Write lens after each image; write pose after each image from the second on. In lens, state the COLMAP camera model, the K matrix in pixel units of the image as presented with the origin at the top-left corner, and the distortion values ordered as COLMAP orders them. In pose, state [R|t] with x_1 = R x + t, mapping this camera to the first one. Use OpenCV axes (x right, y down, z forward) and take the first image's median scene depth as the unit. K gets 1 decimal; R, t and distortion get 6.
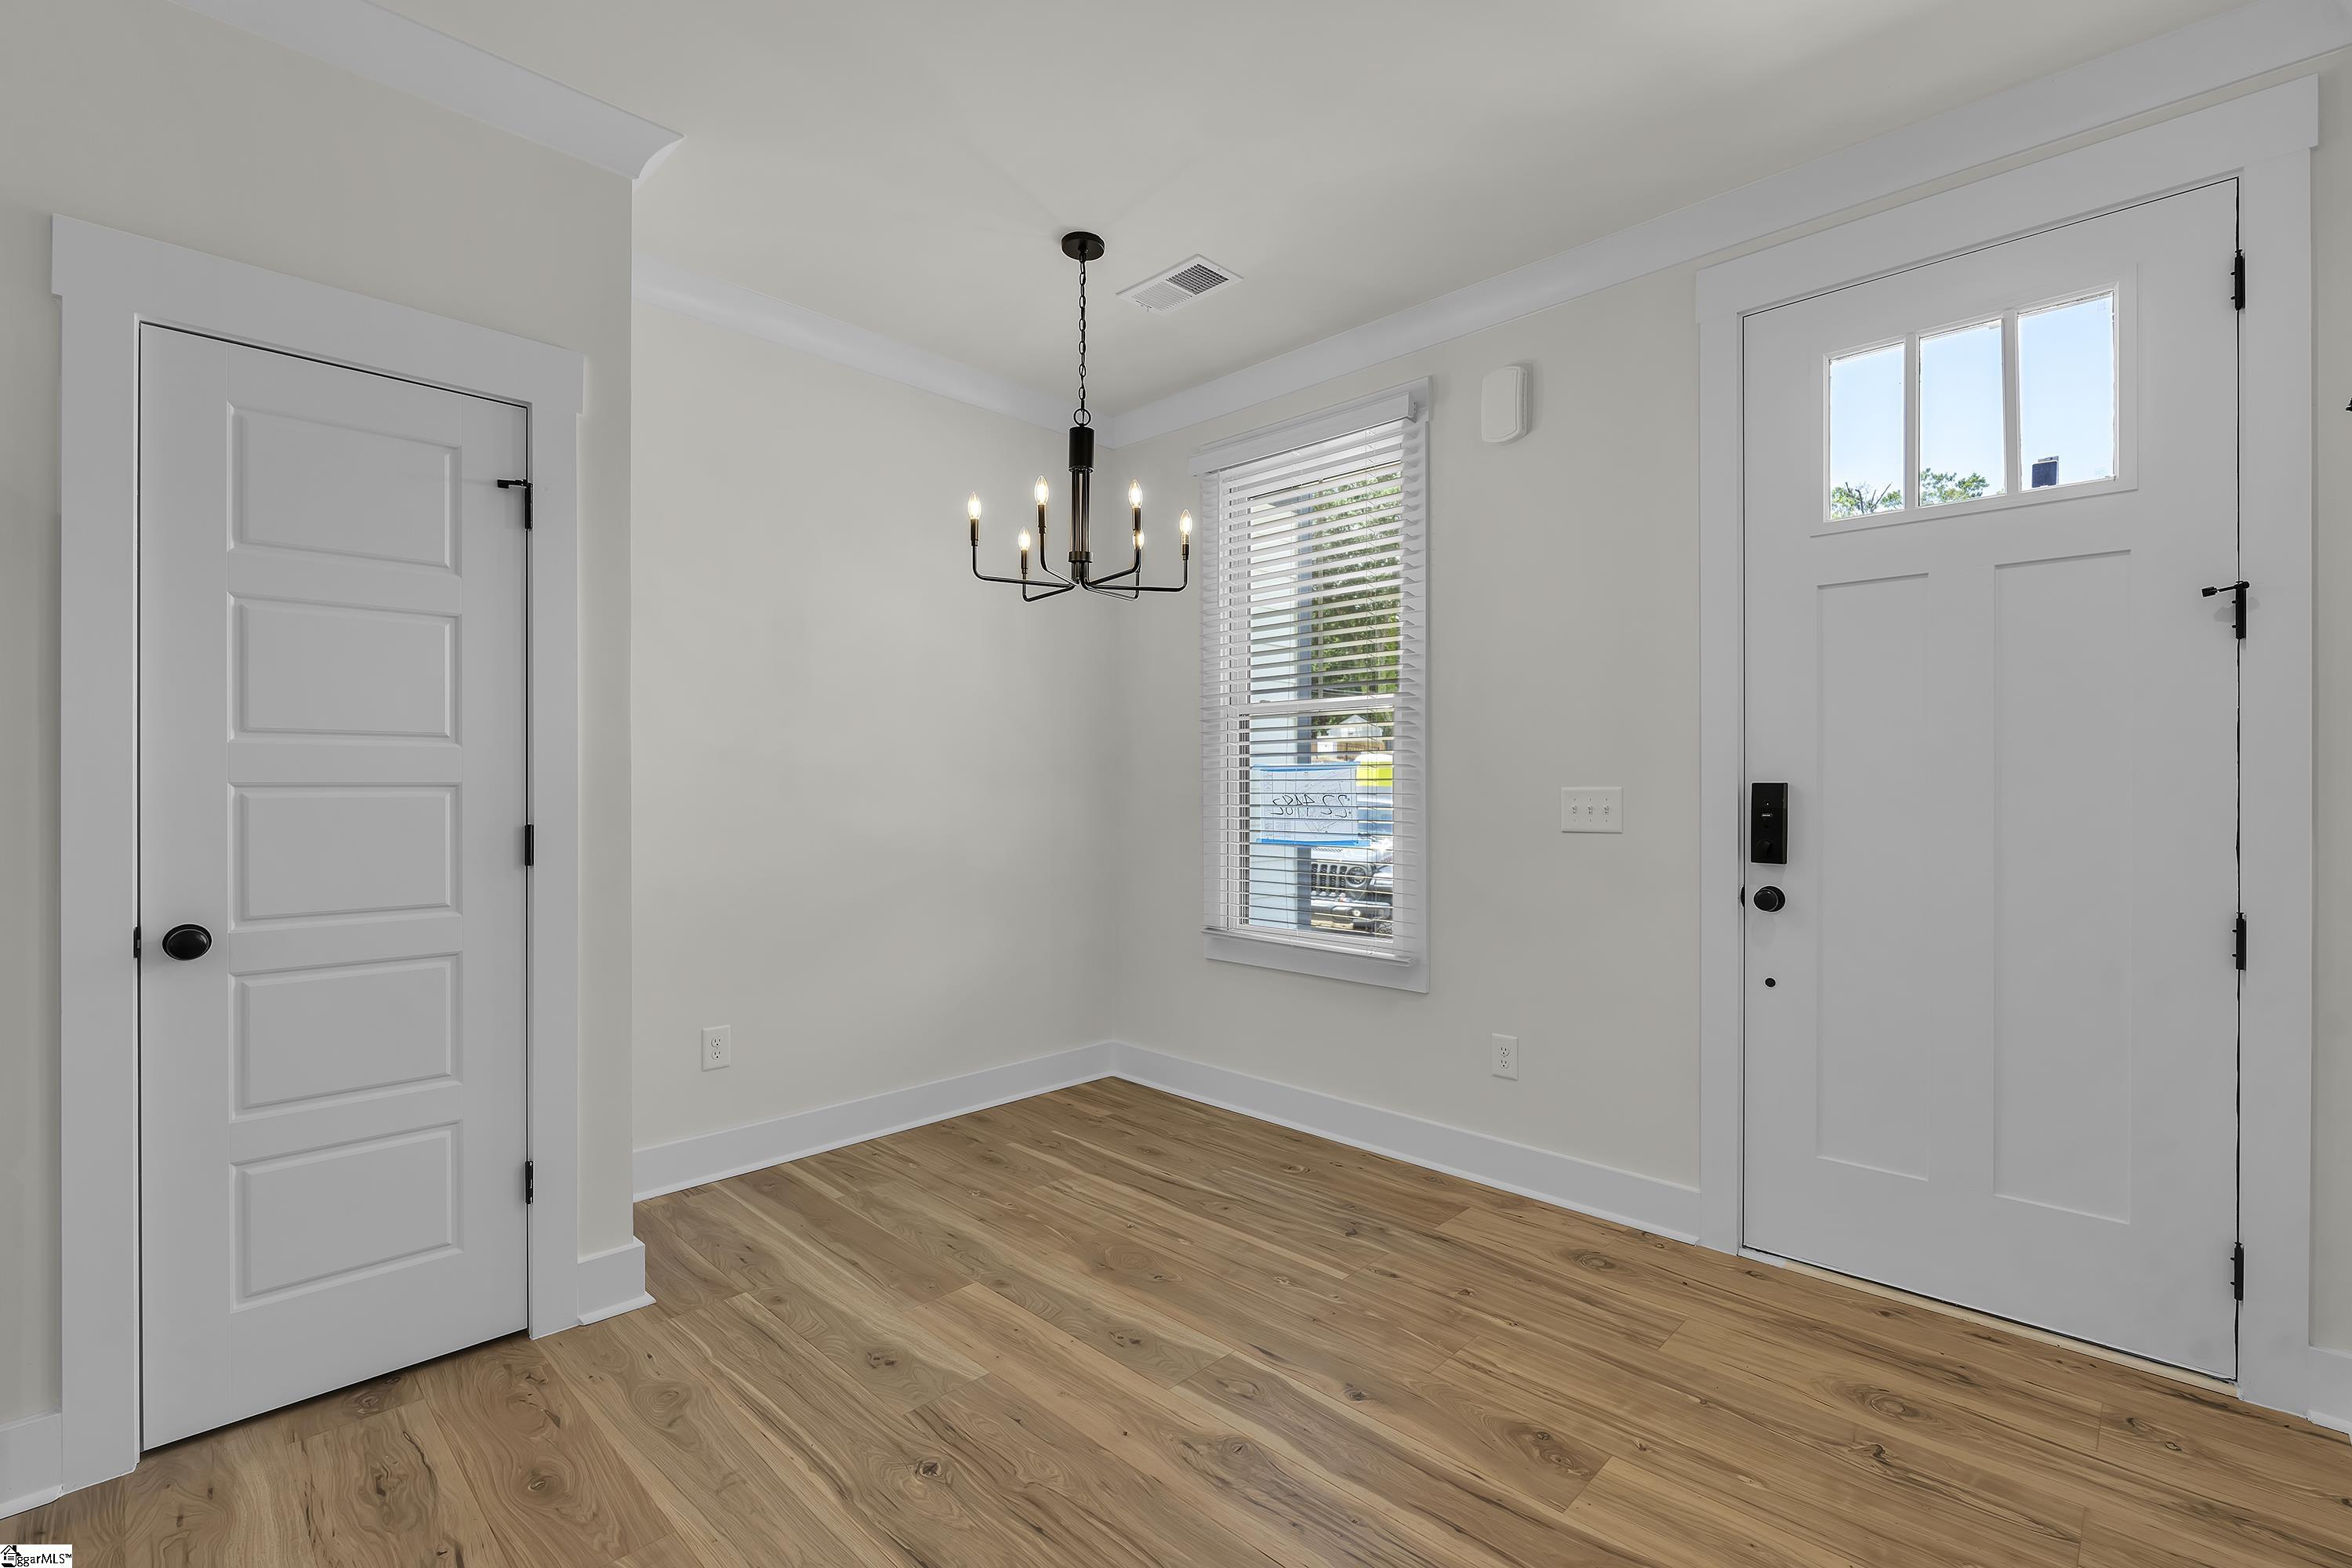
lens RADIAL K [[1027.0, 0, 1176.0], [0, 1027.0, 784.0], [0, 0, 1]] dist [-0.004882, -0.000516]
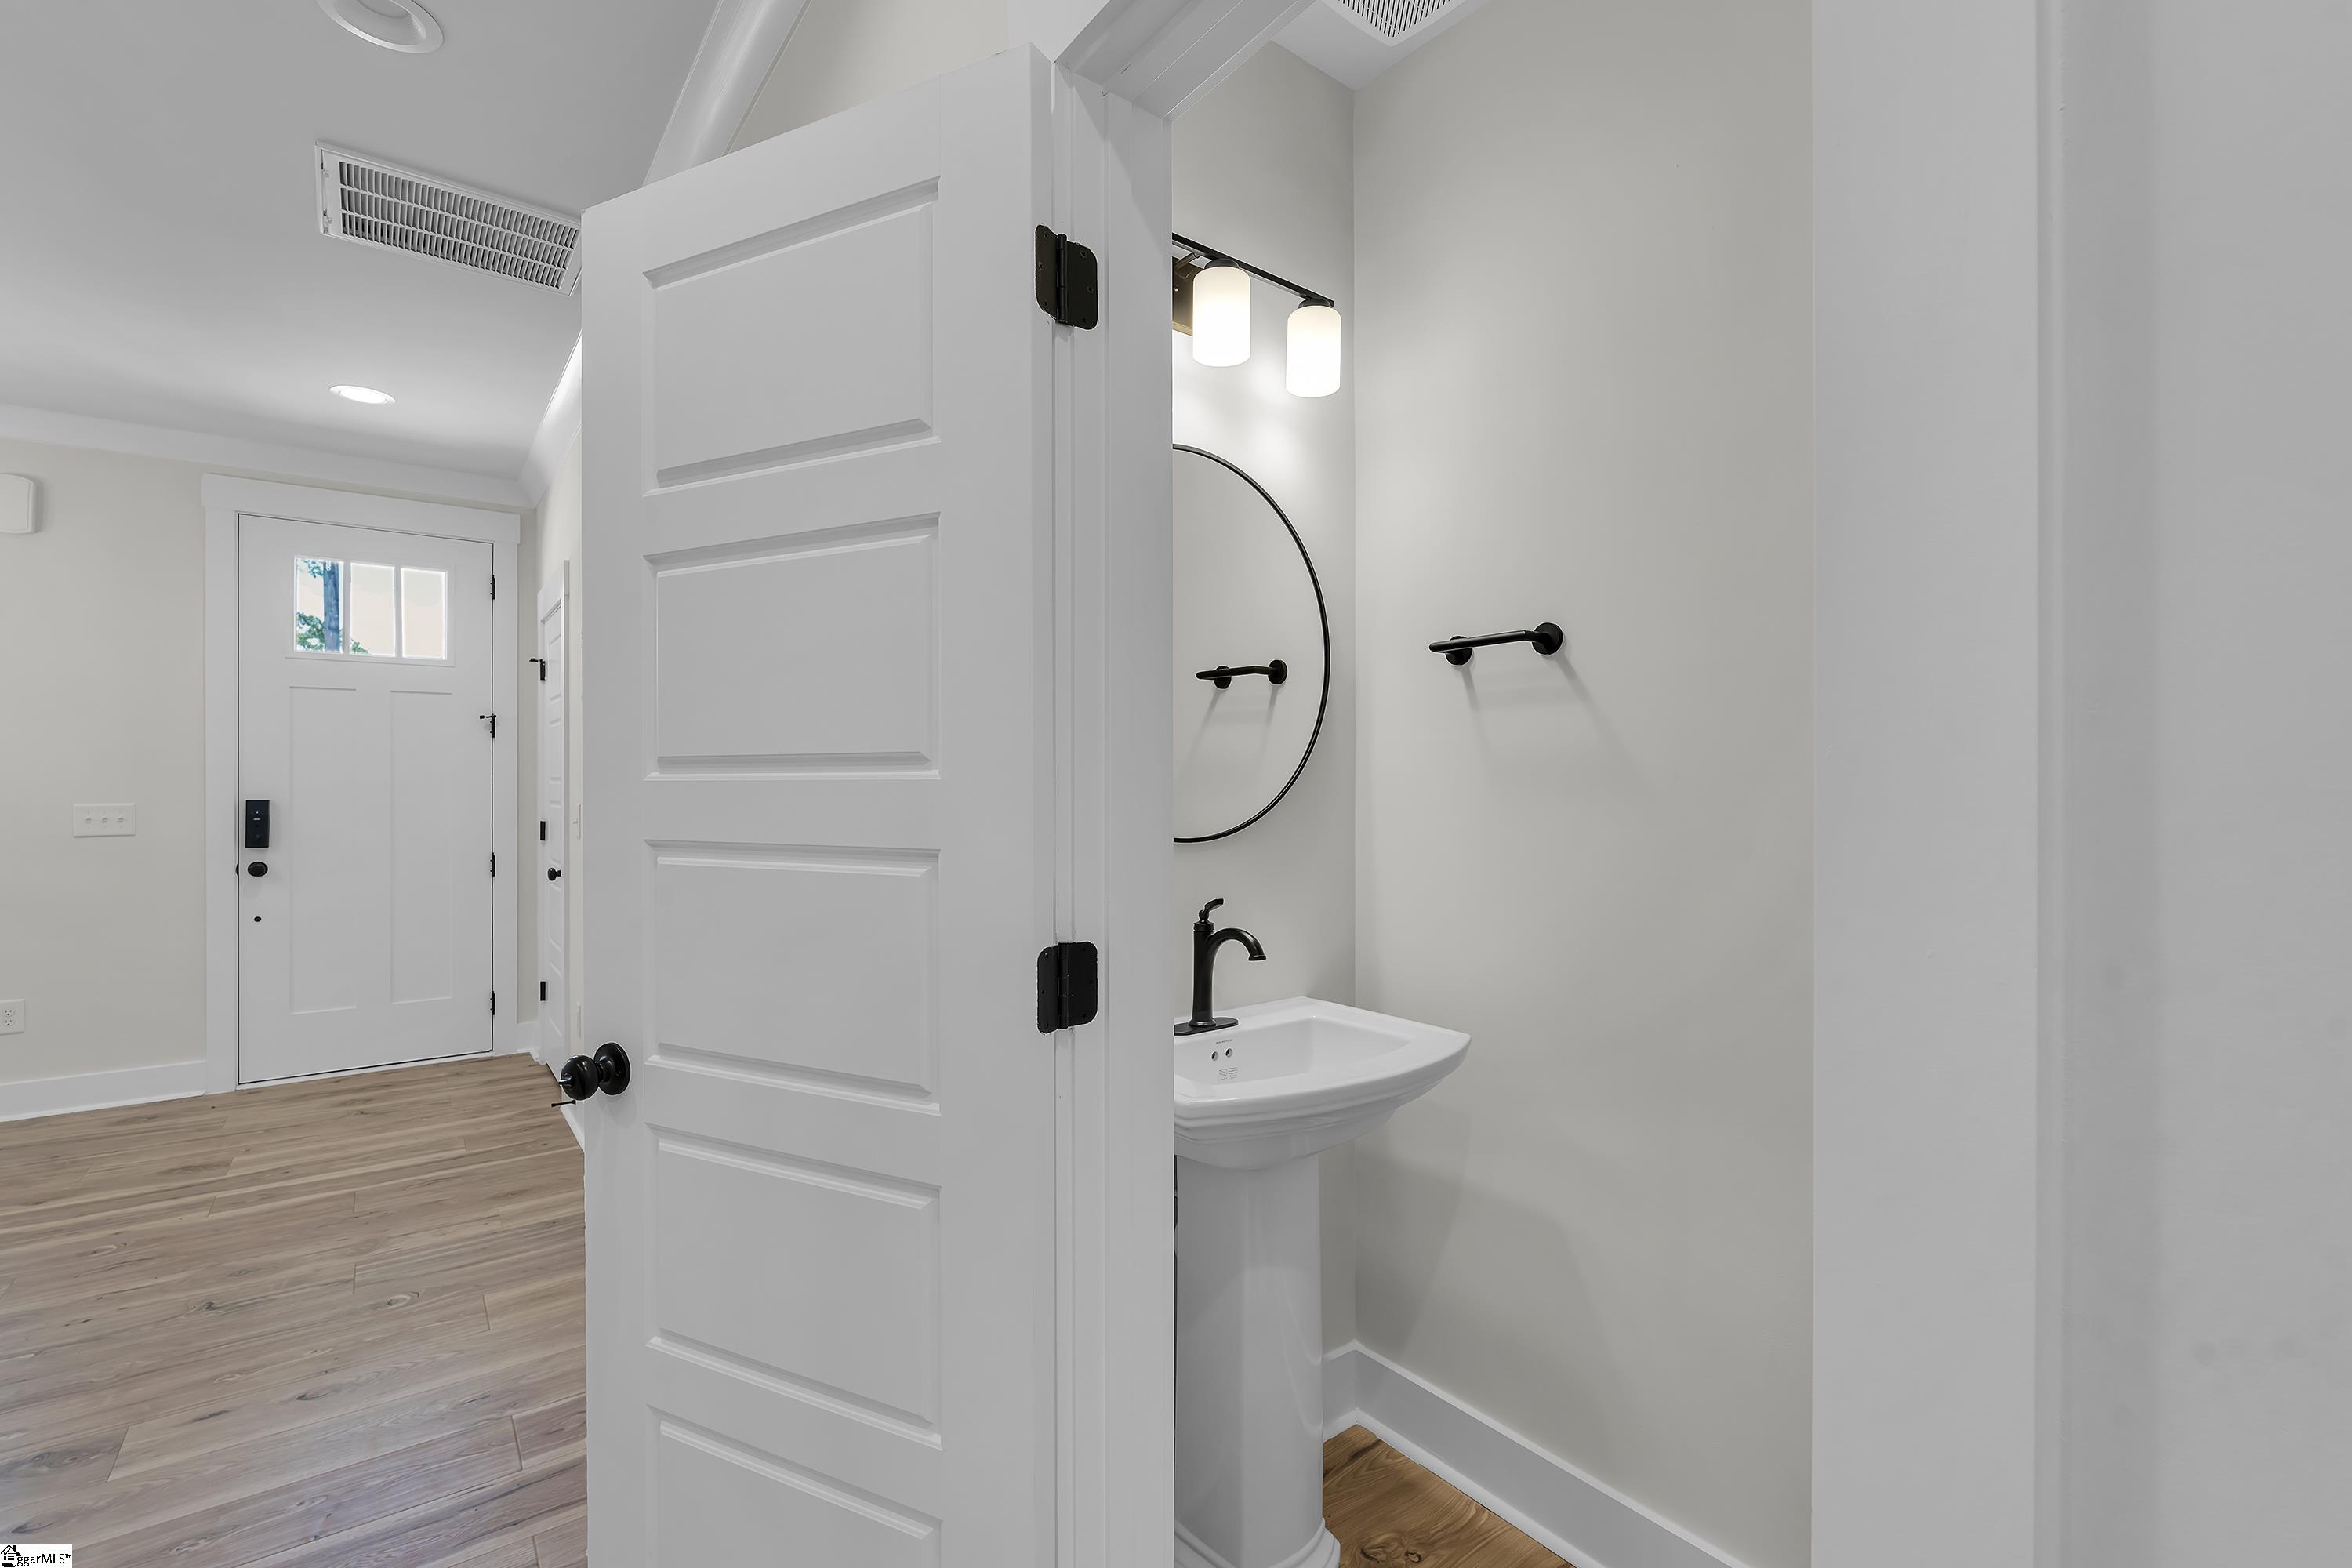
lens RADIAL K [[1027.0, 0, 1176.0], [0, 1027.0, 784.0], [0, 0, 1]] dist [-0.004882, -0.000516]
pose [[0.139536, -0.001880, 0.990215, -0.979858], [-0.001943, 0.999996, 0.002172, -0.037494], [-0.990215, -0.002227, 0.139532, -0.810706]]
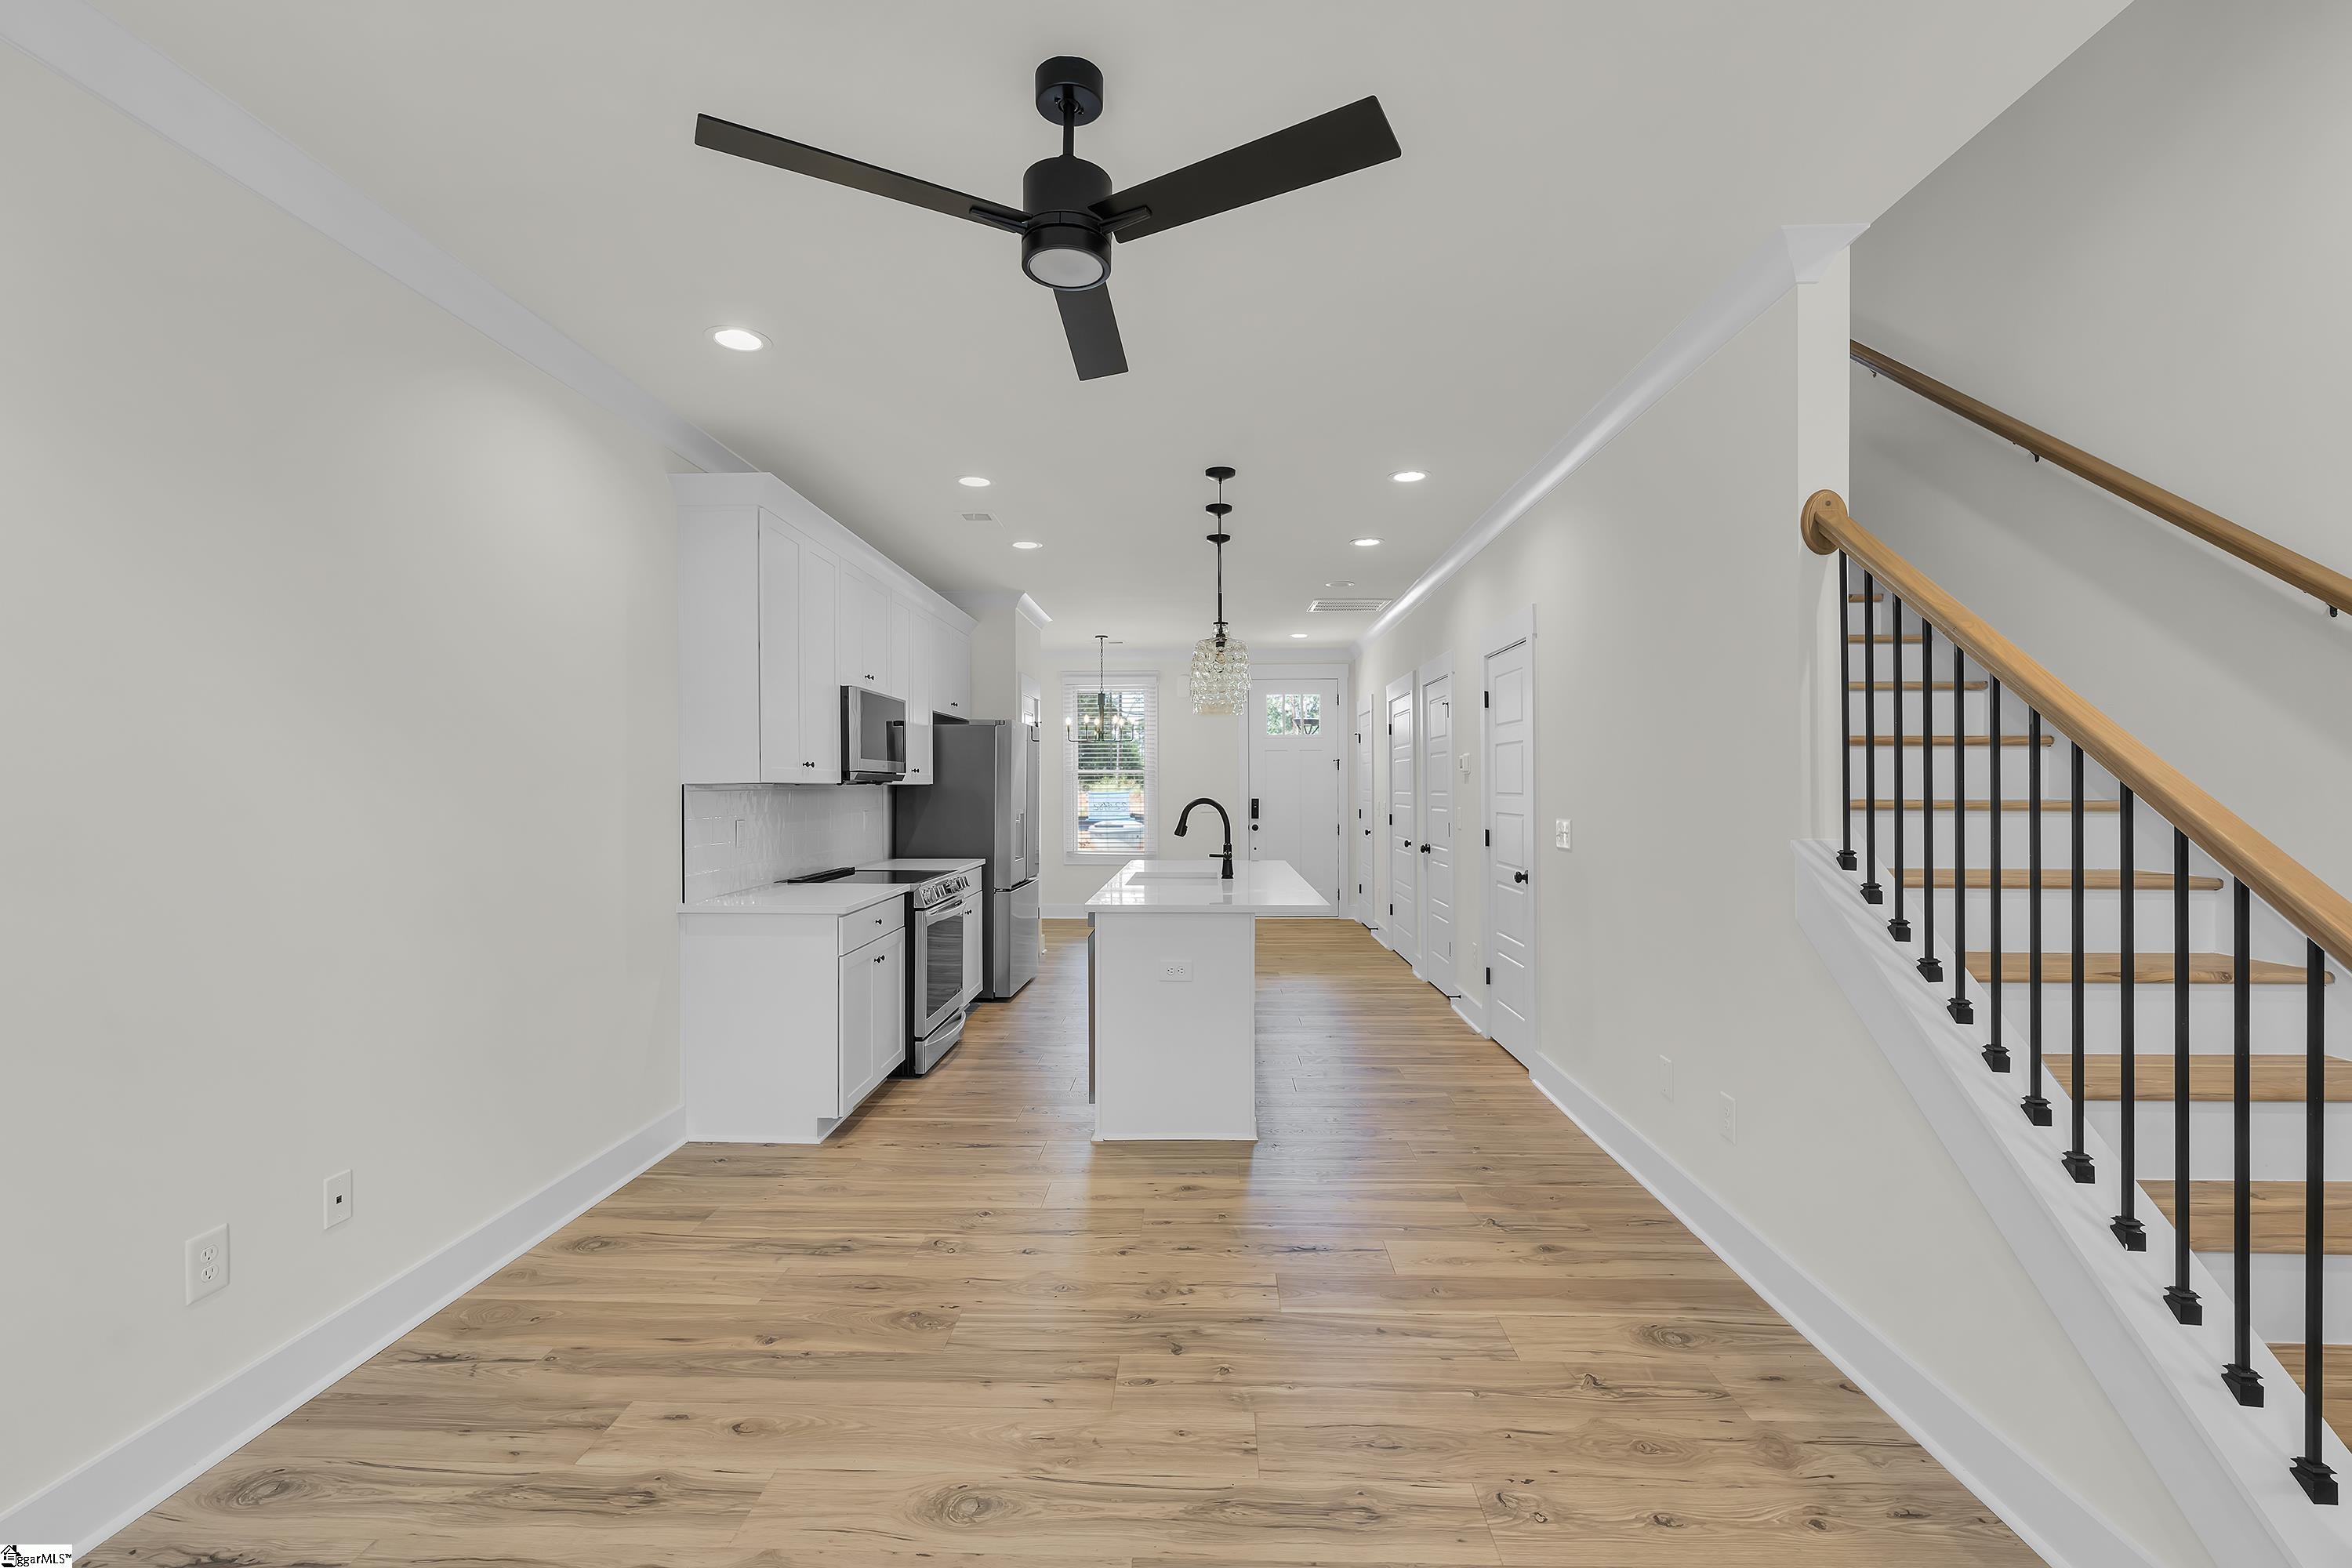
lens RADIAL K [[1027.0, 0, 1176.0], [0, 1027.0, 784.0], [0, 0, 1]] dist [-0.004882, -0.000516]
pose [[0.735270, -0.002525, 0.677769, -2.681964], [0.001630, 0.999997, 0.001957, -0.075307], [-0.677772, -0.000334, 0.735272, -1.967642]]
